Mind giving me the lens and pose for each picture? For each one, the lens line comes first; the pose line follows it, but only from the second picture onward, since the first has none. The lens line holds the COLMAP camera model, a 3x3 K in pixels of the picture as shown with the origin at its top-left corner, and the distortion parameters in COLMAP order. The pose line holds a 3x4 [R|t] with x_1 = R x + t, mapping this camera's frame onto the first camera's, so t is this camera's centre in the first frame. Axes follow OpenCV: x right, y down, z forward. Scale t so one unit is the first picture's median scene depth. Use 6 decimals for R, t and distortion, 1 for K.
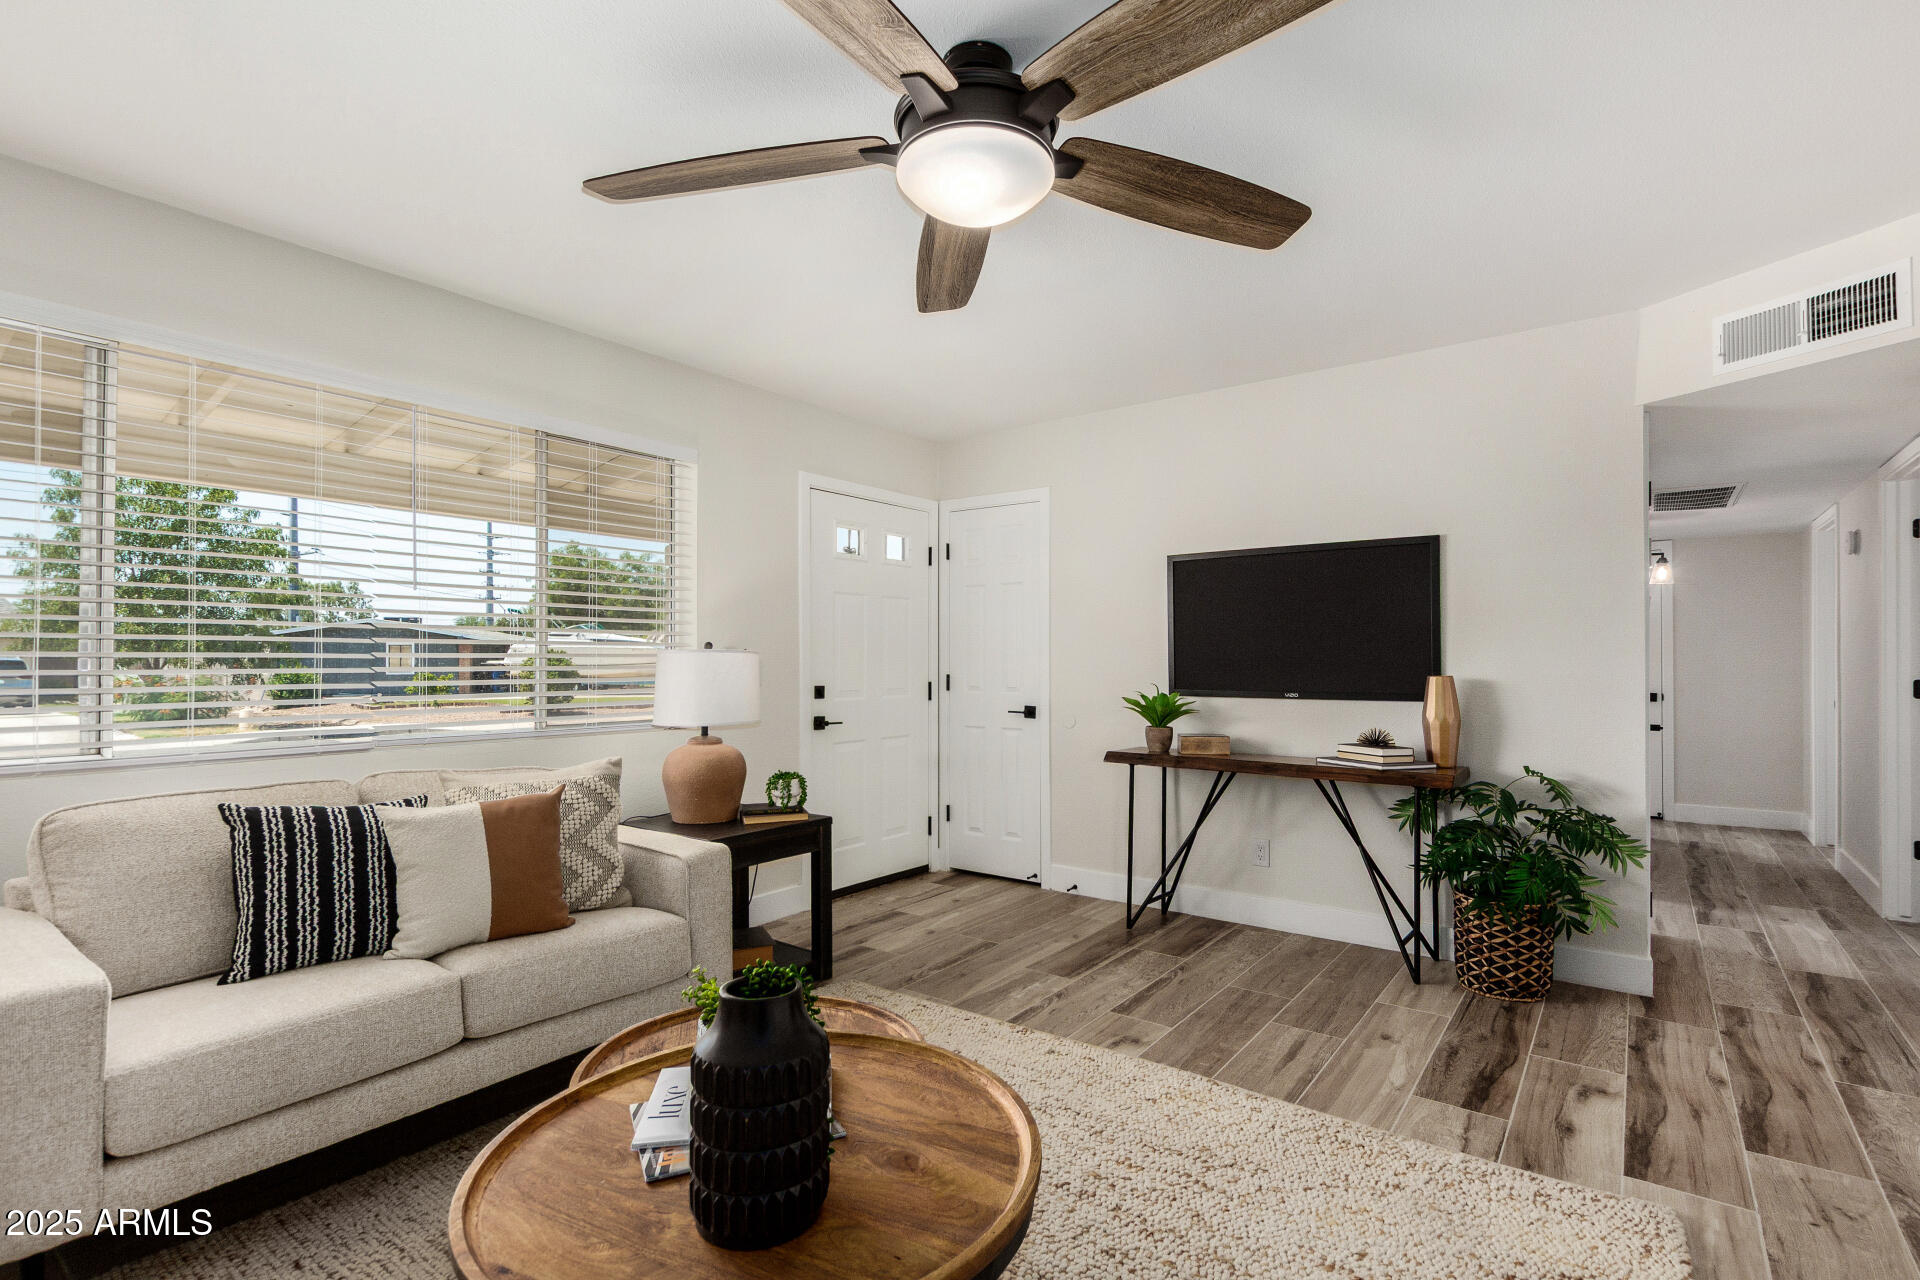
lens RADIAL K [[902.6, 0, 963.2], [0, 902.6, 648.8], [0, 0, 1]] dist [-0.001529, -0.000321]
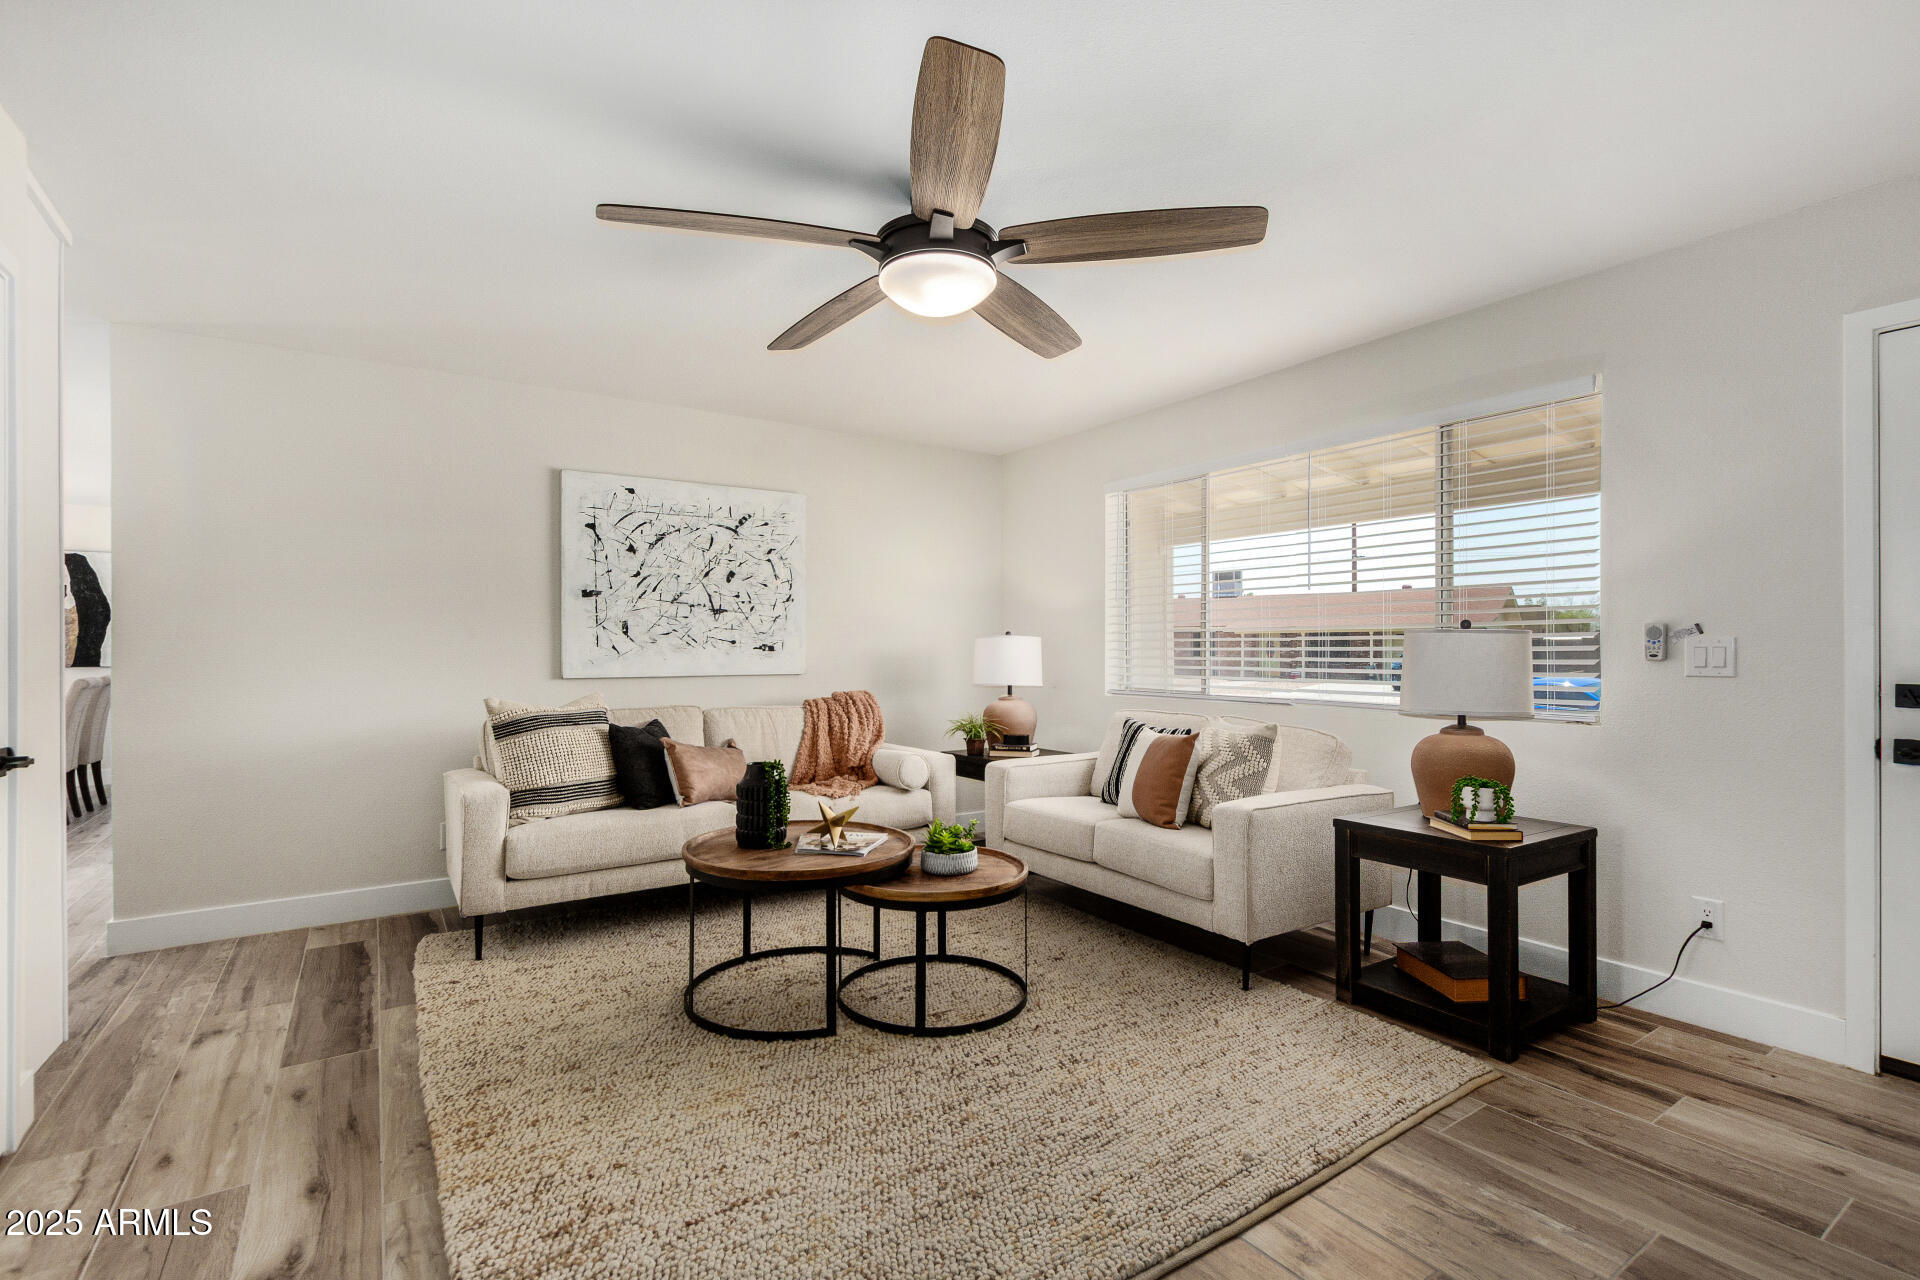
lens RADIAL K [[880.7, 0, 977.4], [0, 880.7, 642.7], [0, 0, 1]] dist [0.002622, -0.000381]
pose [[-0.326627, -0.001108, -0.945153, 0.586232], [0.016321, 0.999844, -0.006813, 0.010495], [0.945012, -0.017651, -0.326558, 0.700242]]
